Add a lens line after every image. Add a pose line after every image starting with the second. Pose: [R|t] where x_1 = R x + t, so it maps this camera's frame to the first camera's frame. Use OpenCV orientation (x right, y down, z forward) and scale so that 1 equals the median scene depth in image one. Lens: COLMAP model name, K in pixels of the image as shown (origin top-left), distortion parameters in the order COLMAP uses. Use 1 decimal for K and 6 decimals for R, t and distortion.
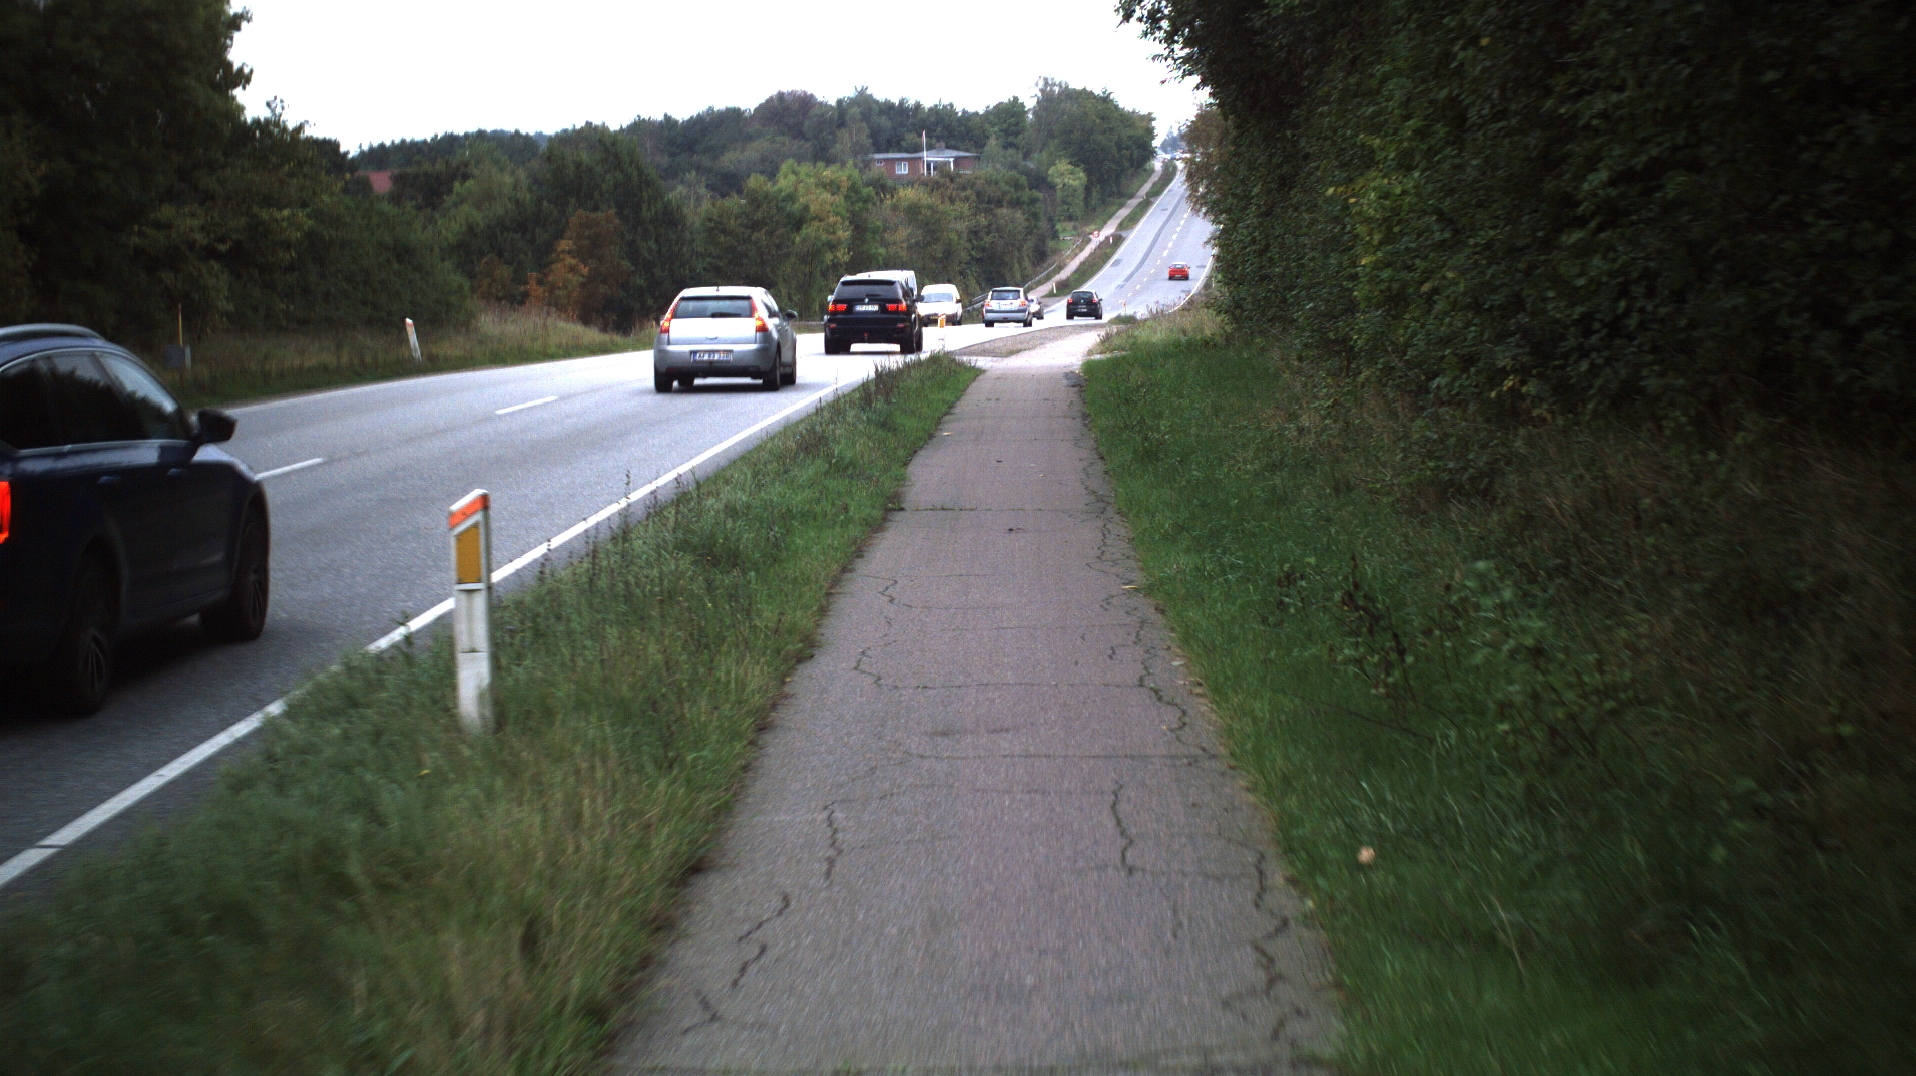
lens RADIAL K [[2700.3, 0, 958.0], [0, 2700.3, 538.0], [0, 0, 1]] dist [-0.252352, 0.349791]
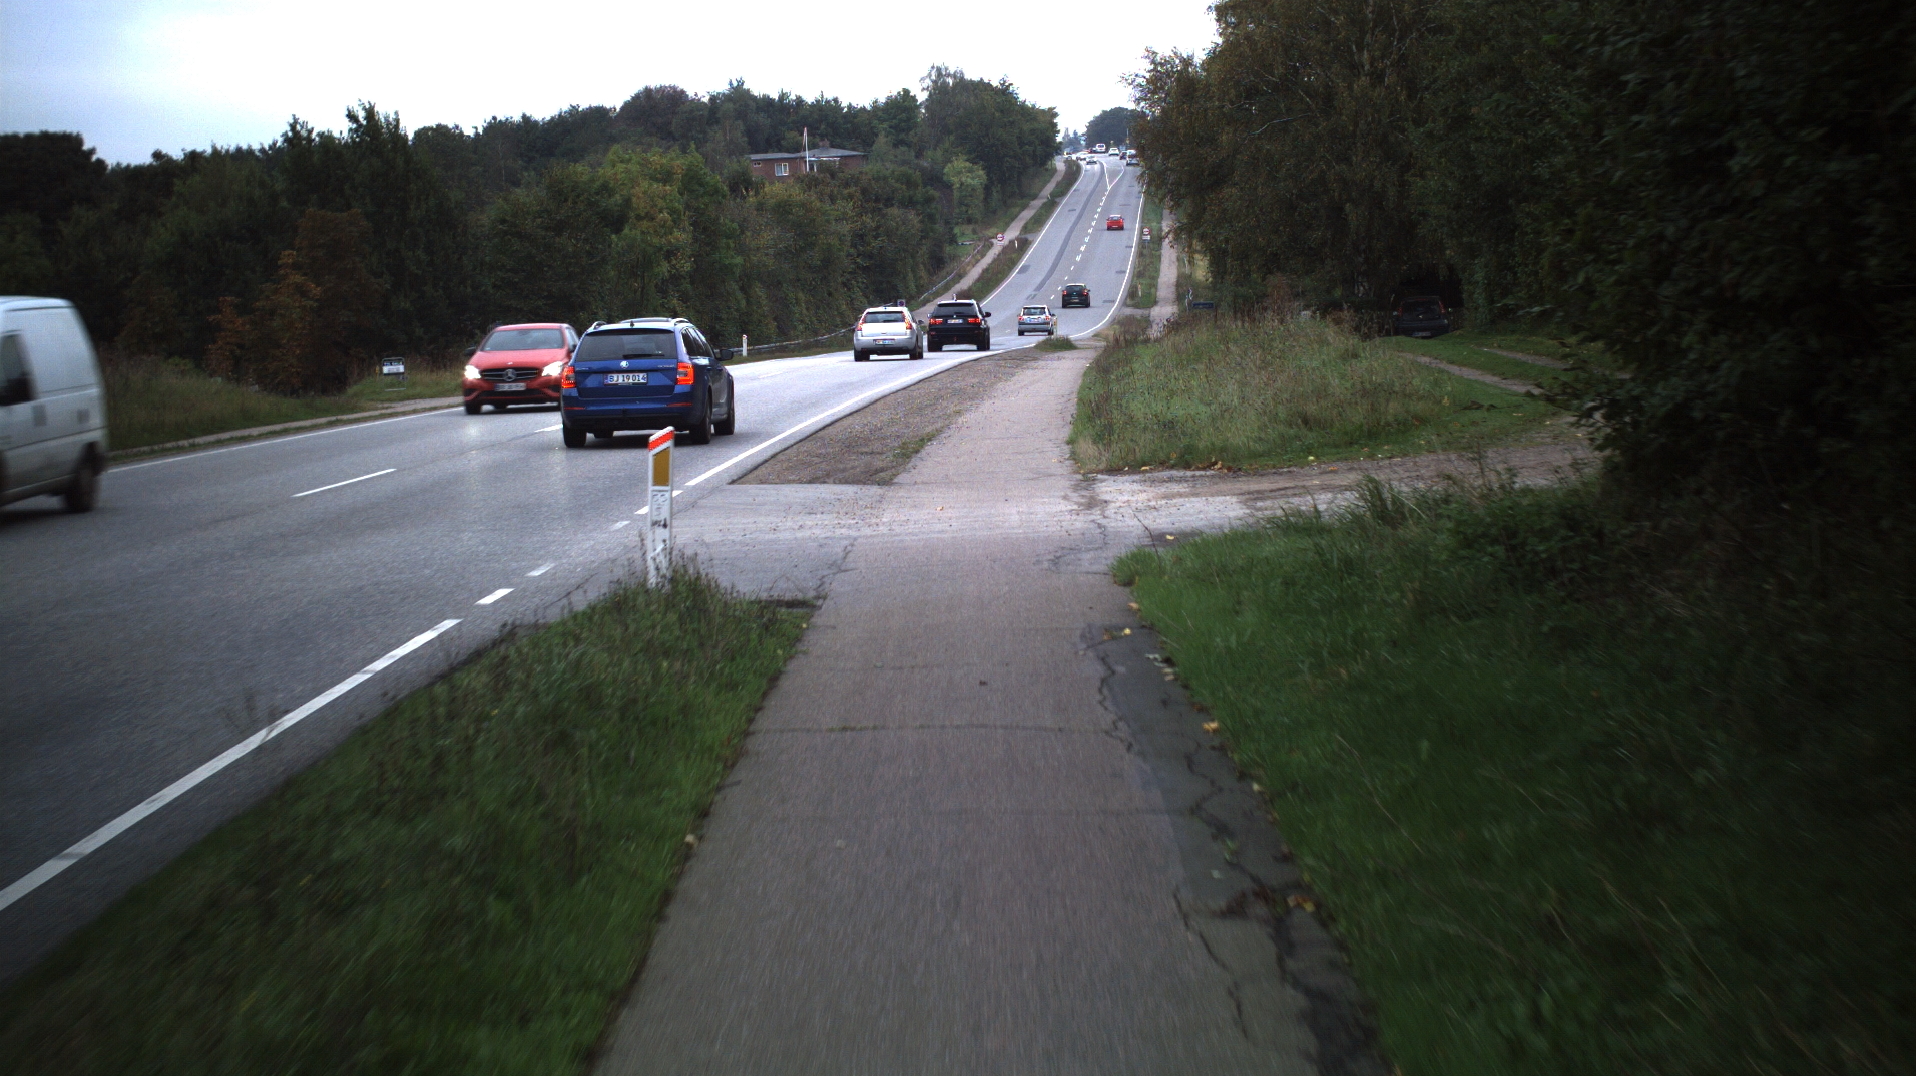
lens RADIAL K [[2700.3, 0, 958.0], [0, 2700.3, 538.0], [0, 0, 1]] dist [-0.252352, 0.349791]
pose [[0.999109, -0.019268, 0.037550, 0.003141], [0.019402, 0.999807, -0.003214, -0.014497], [-0.037481, 0.003939, 0.999290, 0.145565]]
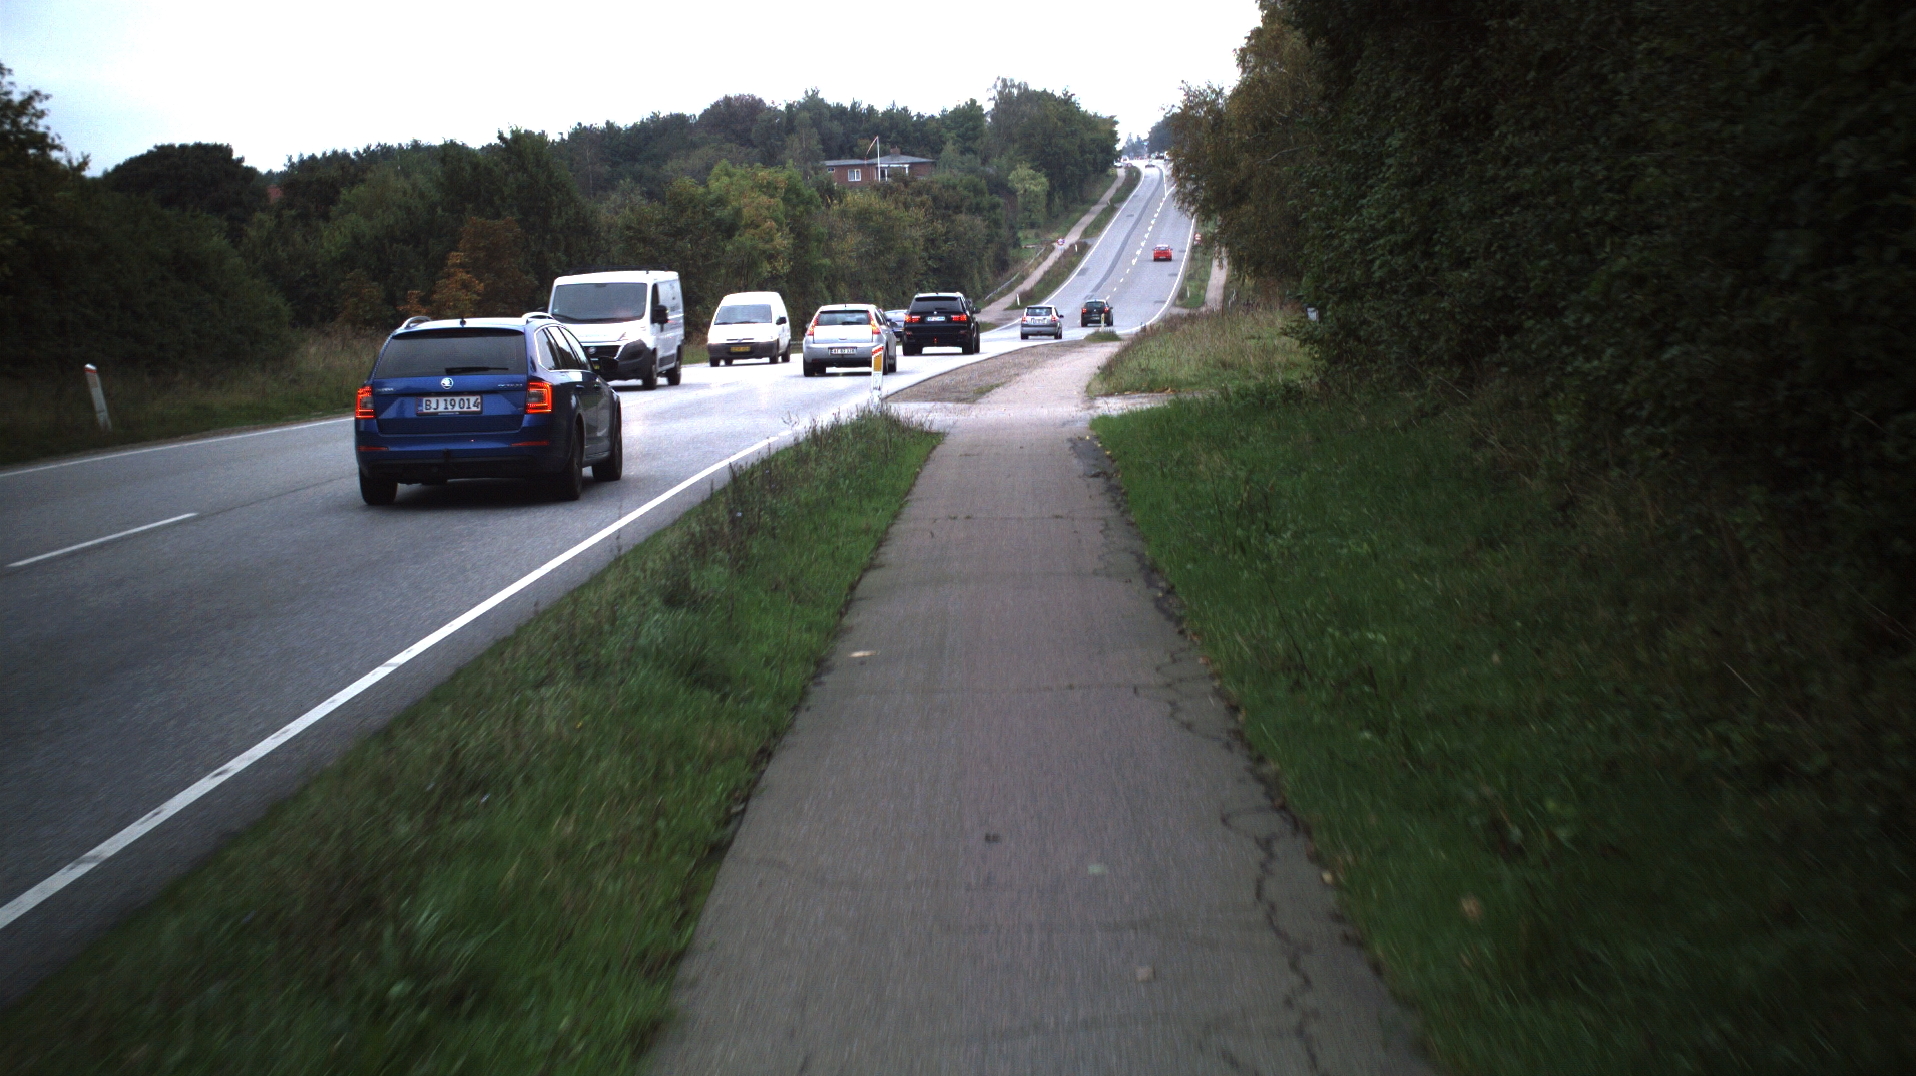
lens RADIAL K [[2700.3, 0, 958.0], [0, 2700.3, 538.0], [0, 0, 1]] dist [-0.252352, 0.349791]
pose [[0.999825, -0.011845, 0.014456, 0.000723], [0.011905, 0.999921, -0.004081, -0.007181], [-0.014407, 0.004253, 0.999887, 0.072814]]
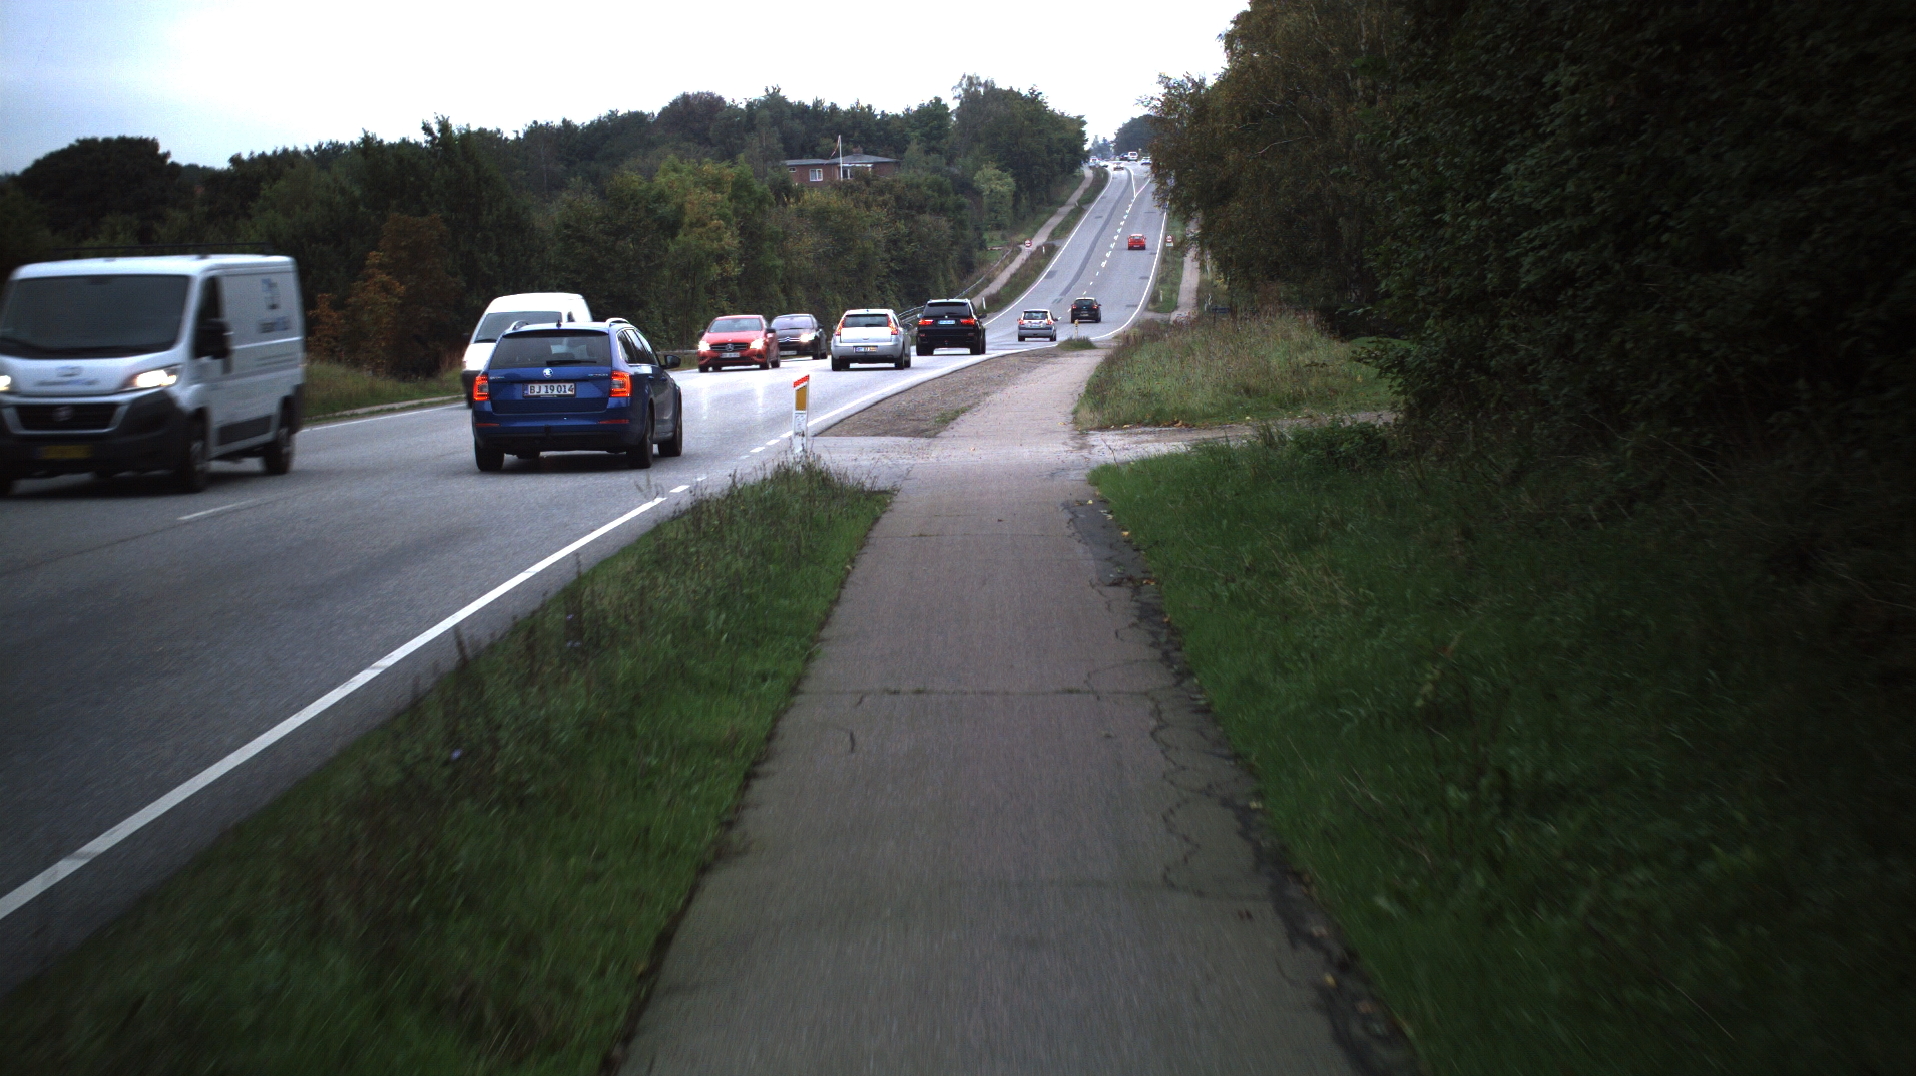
lens RADIAL K [[2700.3, 0, 958.0], [0, 2700.3, 538.0], [0, 0, 1]] dist [-0.252352, 0.349791]
pose [[0.999563, -0.010427, 0.027665, 0.001698], [0.010567, 0.999932, -0.004924, -0.010869], [-0.027612, 0.005214, 0.999605, 0.109262]]
